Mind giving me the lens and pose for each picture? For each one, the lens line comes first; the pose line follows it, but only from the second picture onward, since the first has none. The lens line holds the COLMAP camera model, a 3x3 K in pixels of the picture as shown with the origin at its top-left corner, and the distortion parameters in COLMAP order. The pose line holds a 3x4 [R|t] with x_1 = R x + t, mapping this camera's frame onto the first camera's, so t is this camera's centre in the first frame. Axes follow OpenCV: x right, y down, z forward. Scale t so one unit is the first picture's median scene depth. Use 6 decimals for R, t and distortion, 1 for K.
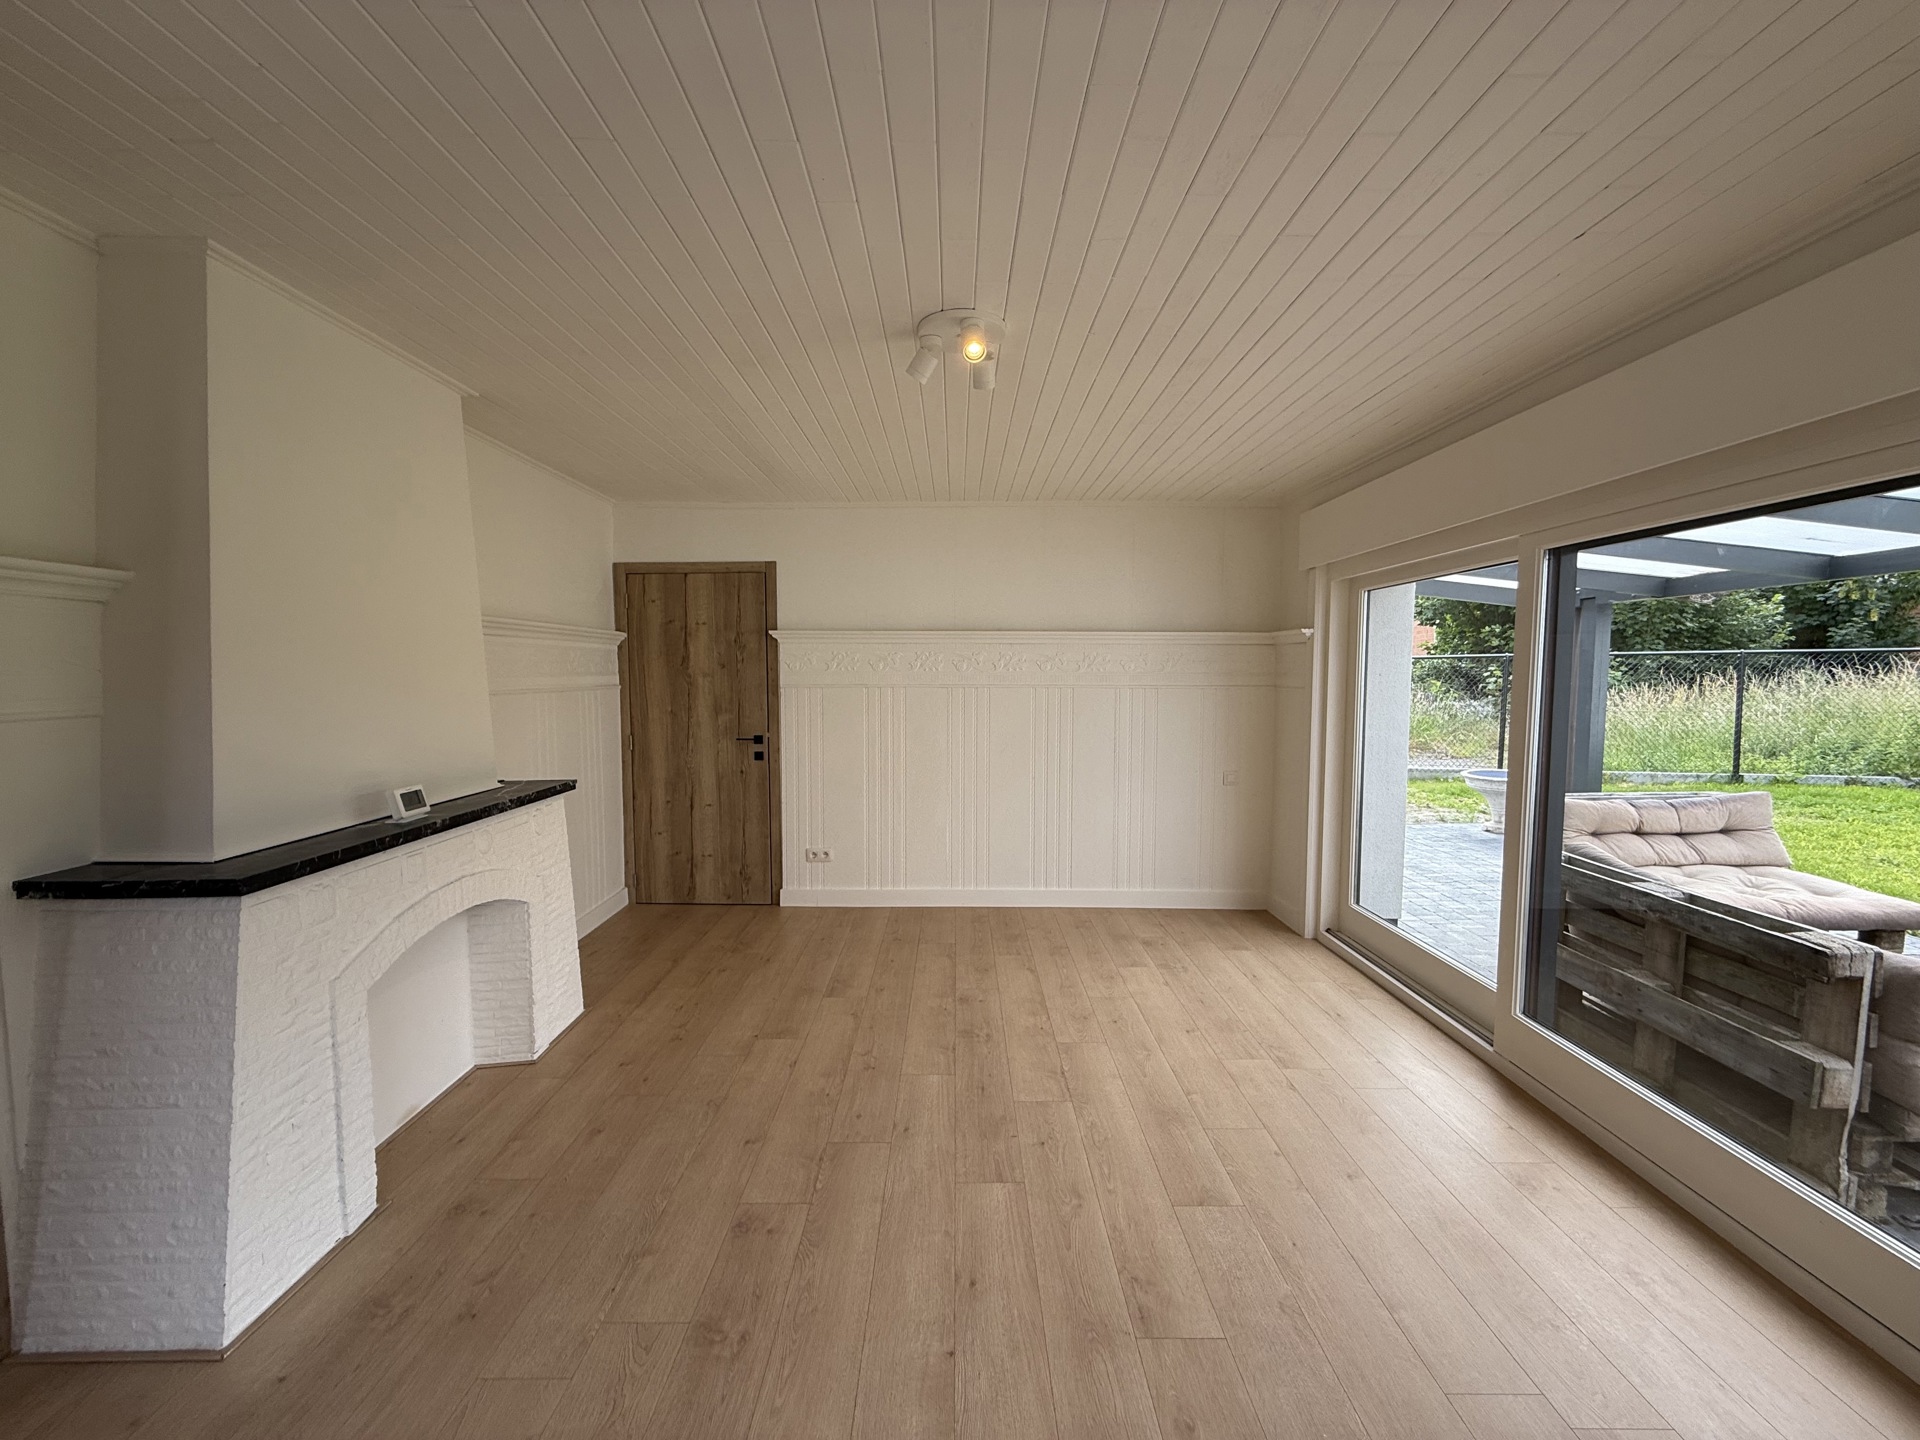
lens RADIAL K [[761.9, 0, 956.2], [0, 761.9, 718.7], [0, 0, 1]] dist [-0.002082, 0.000370]
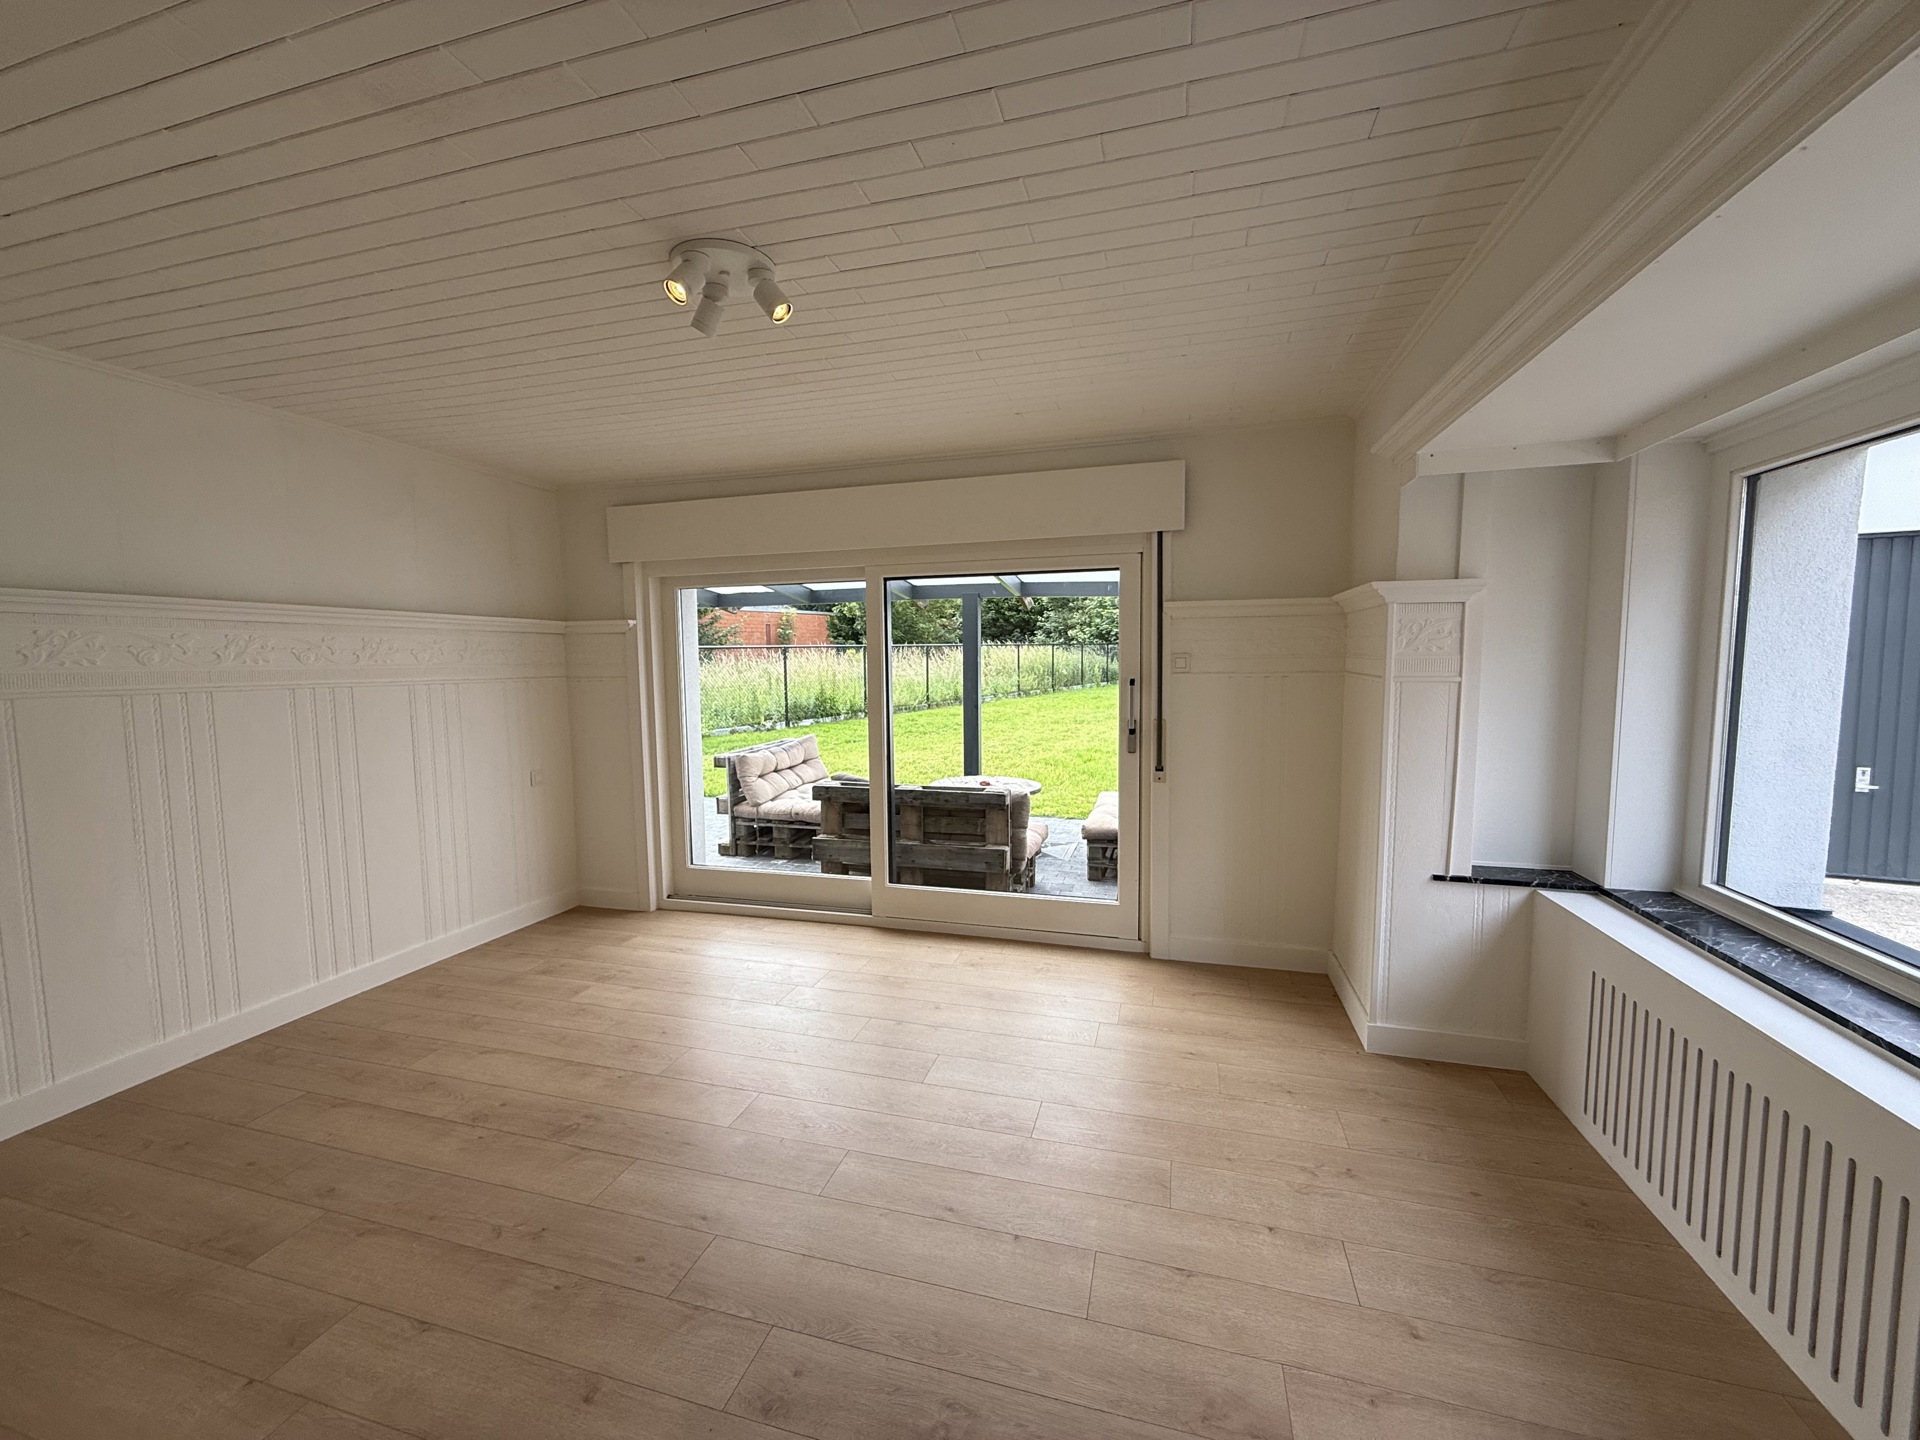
lens RADIAL K [[761.9, 0, 956.2], [0, 761.9, 718.7], [0, 0, 1]] dist [-0.002082, 0.000370]
pose [[0.279106, -0.079771, 0.956941, -0.466970], [0.073168, 0.995413, 0.061638, -0.015785], [-0.957469, 0.052814, 0.283662, 0.307732]]
